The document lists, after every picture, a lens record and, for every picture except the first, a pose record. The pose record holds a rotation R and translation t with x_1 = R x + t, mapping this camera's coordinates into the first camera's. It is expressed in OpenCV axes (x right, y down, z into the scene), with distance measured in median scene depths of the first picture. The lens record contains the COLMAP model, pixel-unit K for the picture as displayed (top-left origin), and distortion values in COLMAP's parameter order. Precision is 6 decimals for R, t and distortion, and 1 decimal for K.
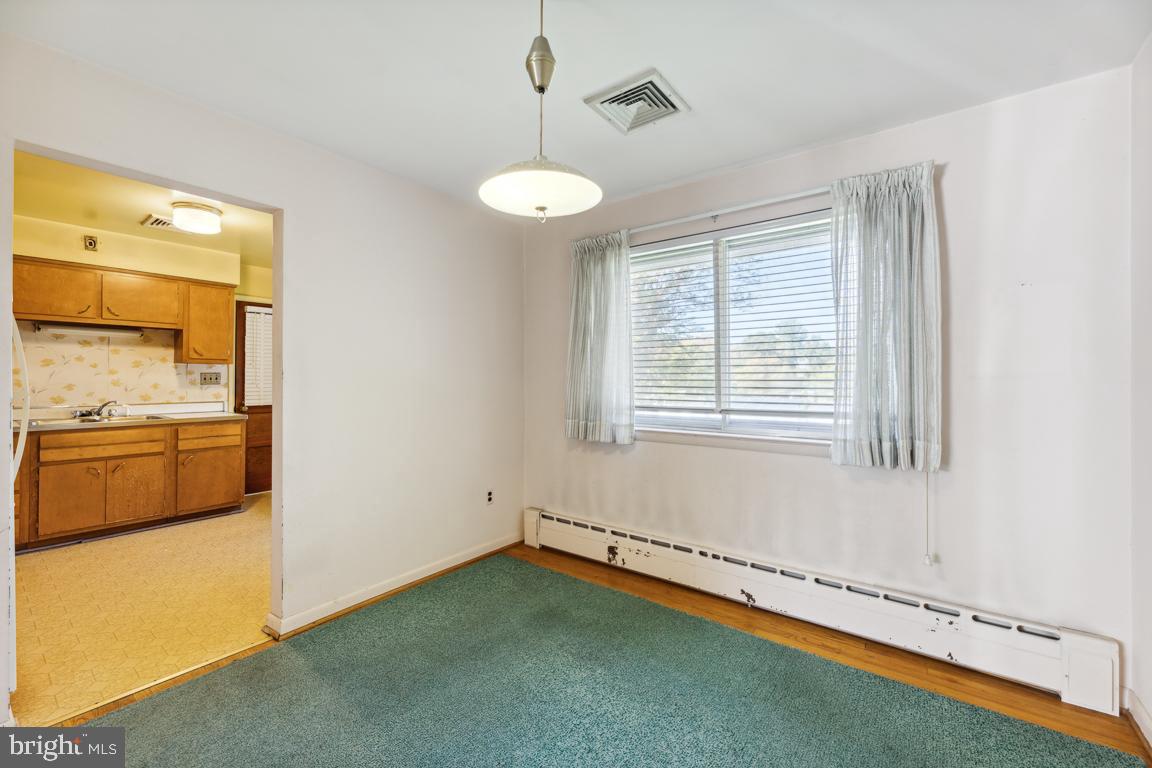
lens RADIAL K [[470.0, 0, 576.0], [0, 470.0, 377.6], [0, 0, 1]] dist [0.001271, 0.000349]
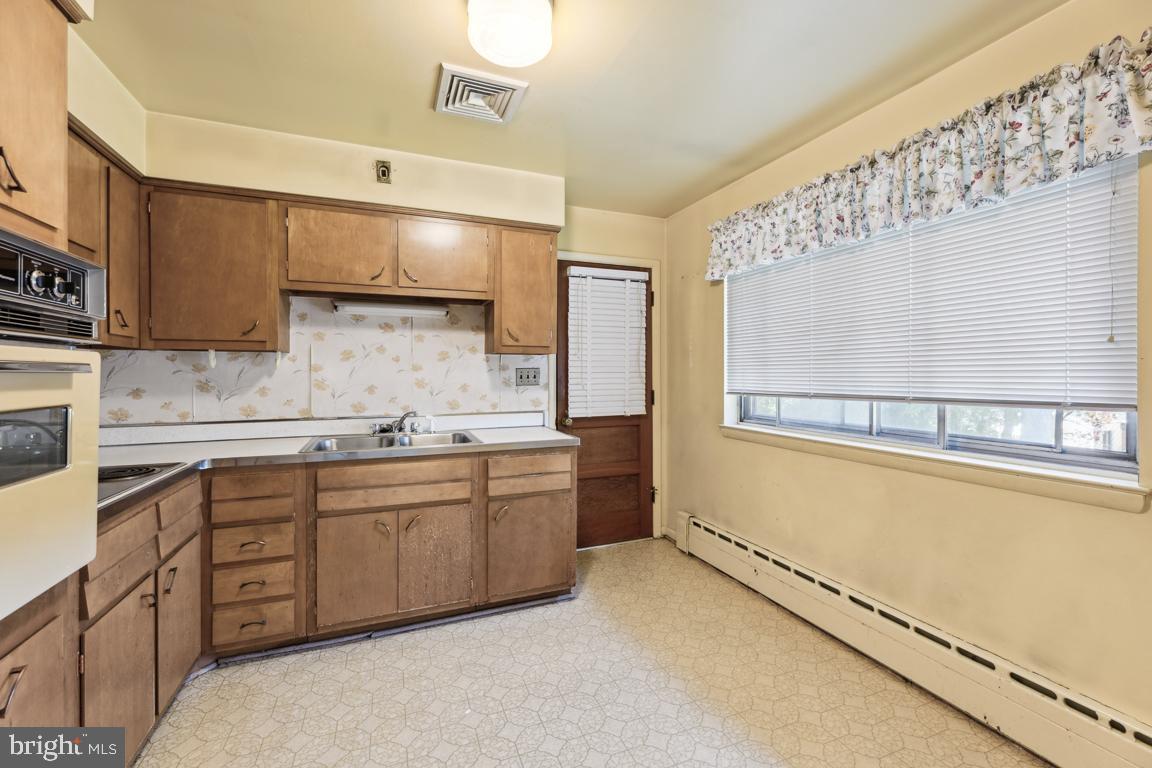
lens RADIAL K [[492.2, 0, 579.6], [0, 492.2, 378.6], [0, 0, 1]] dist [0.000030, 0.000079]
pose [[0.858153, -0.000192, -0.513393, -0.412512], [0.006068, 0.999934, 0.009768, -0.001608], [0.513358, -0.011498, 0.858098, 0.509233]]
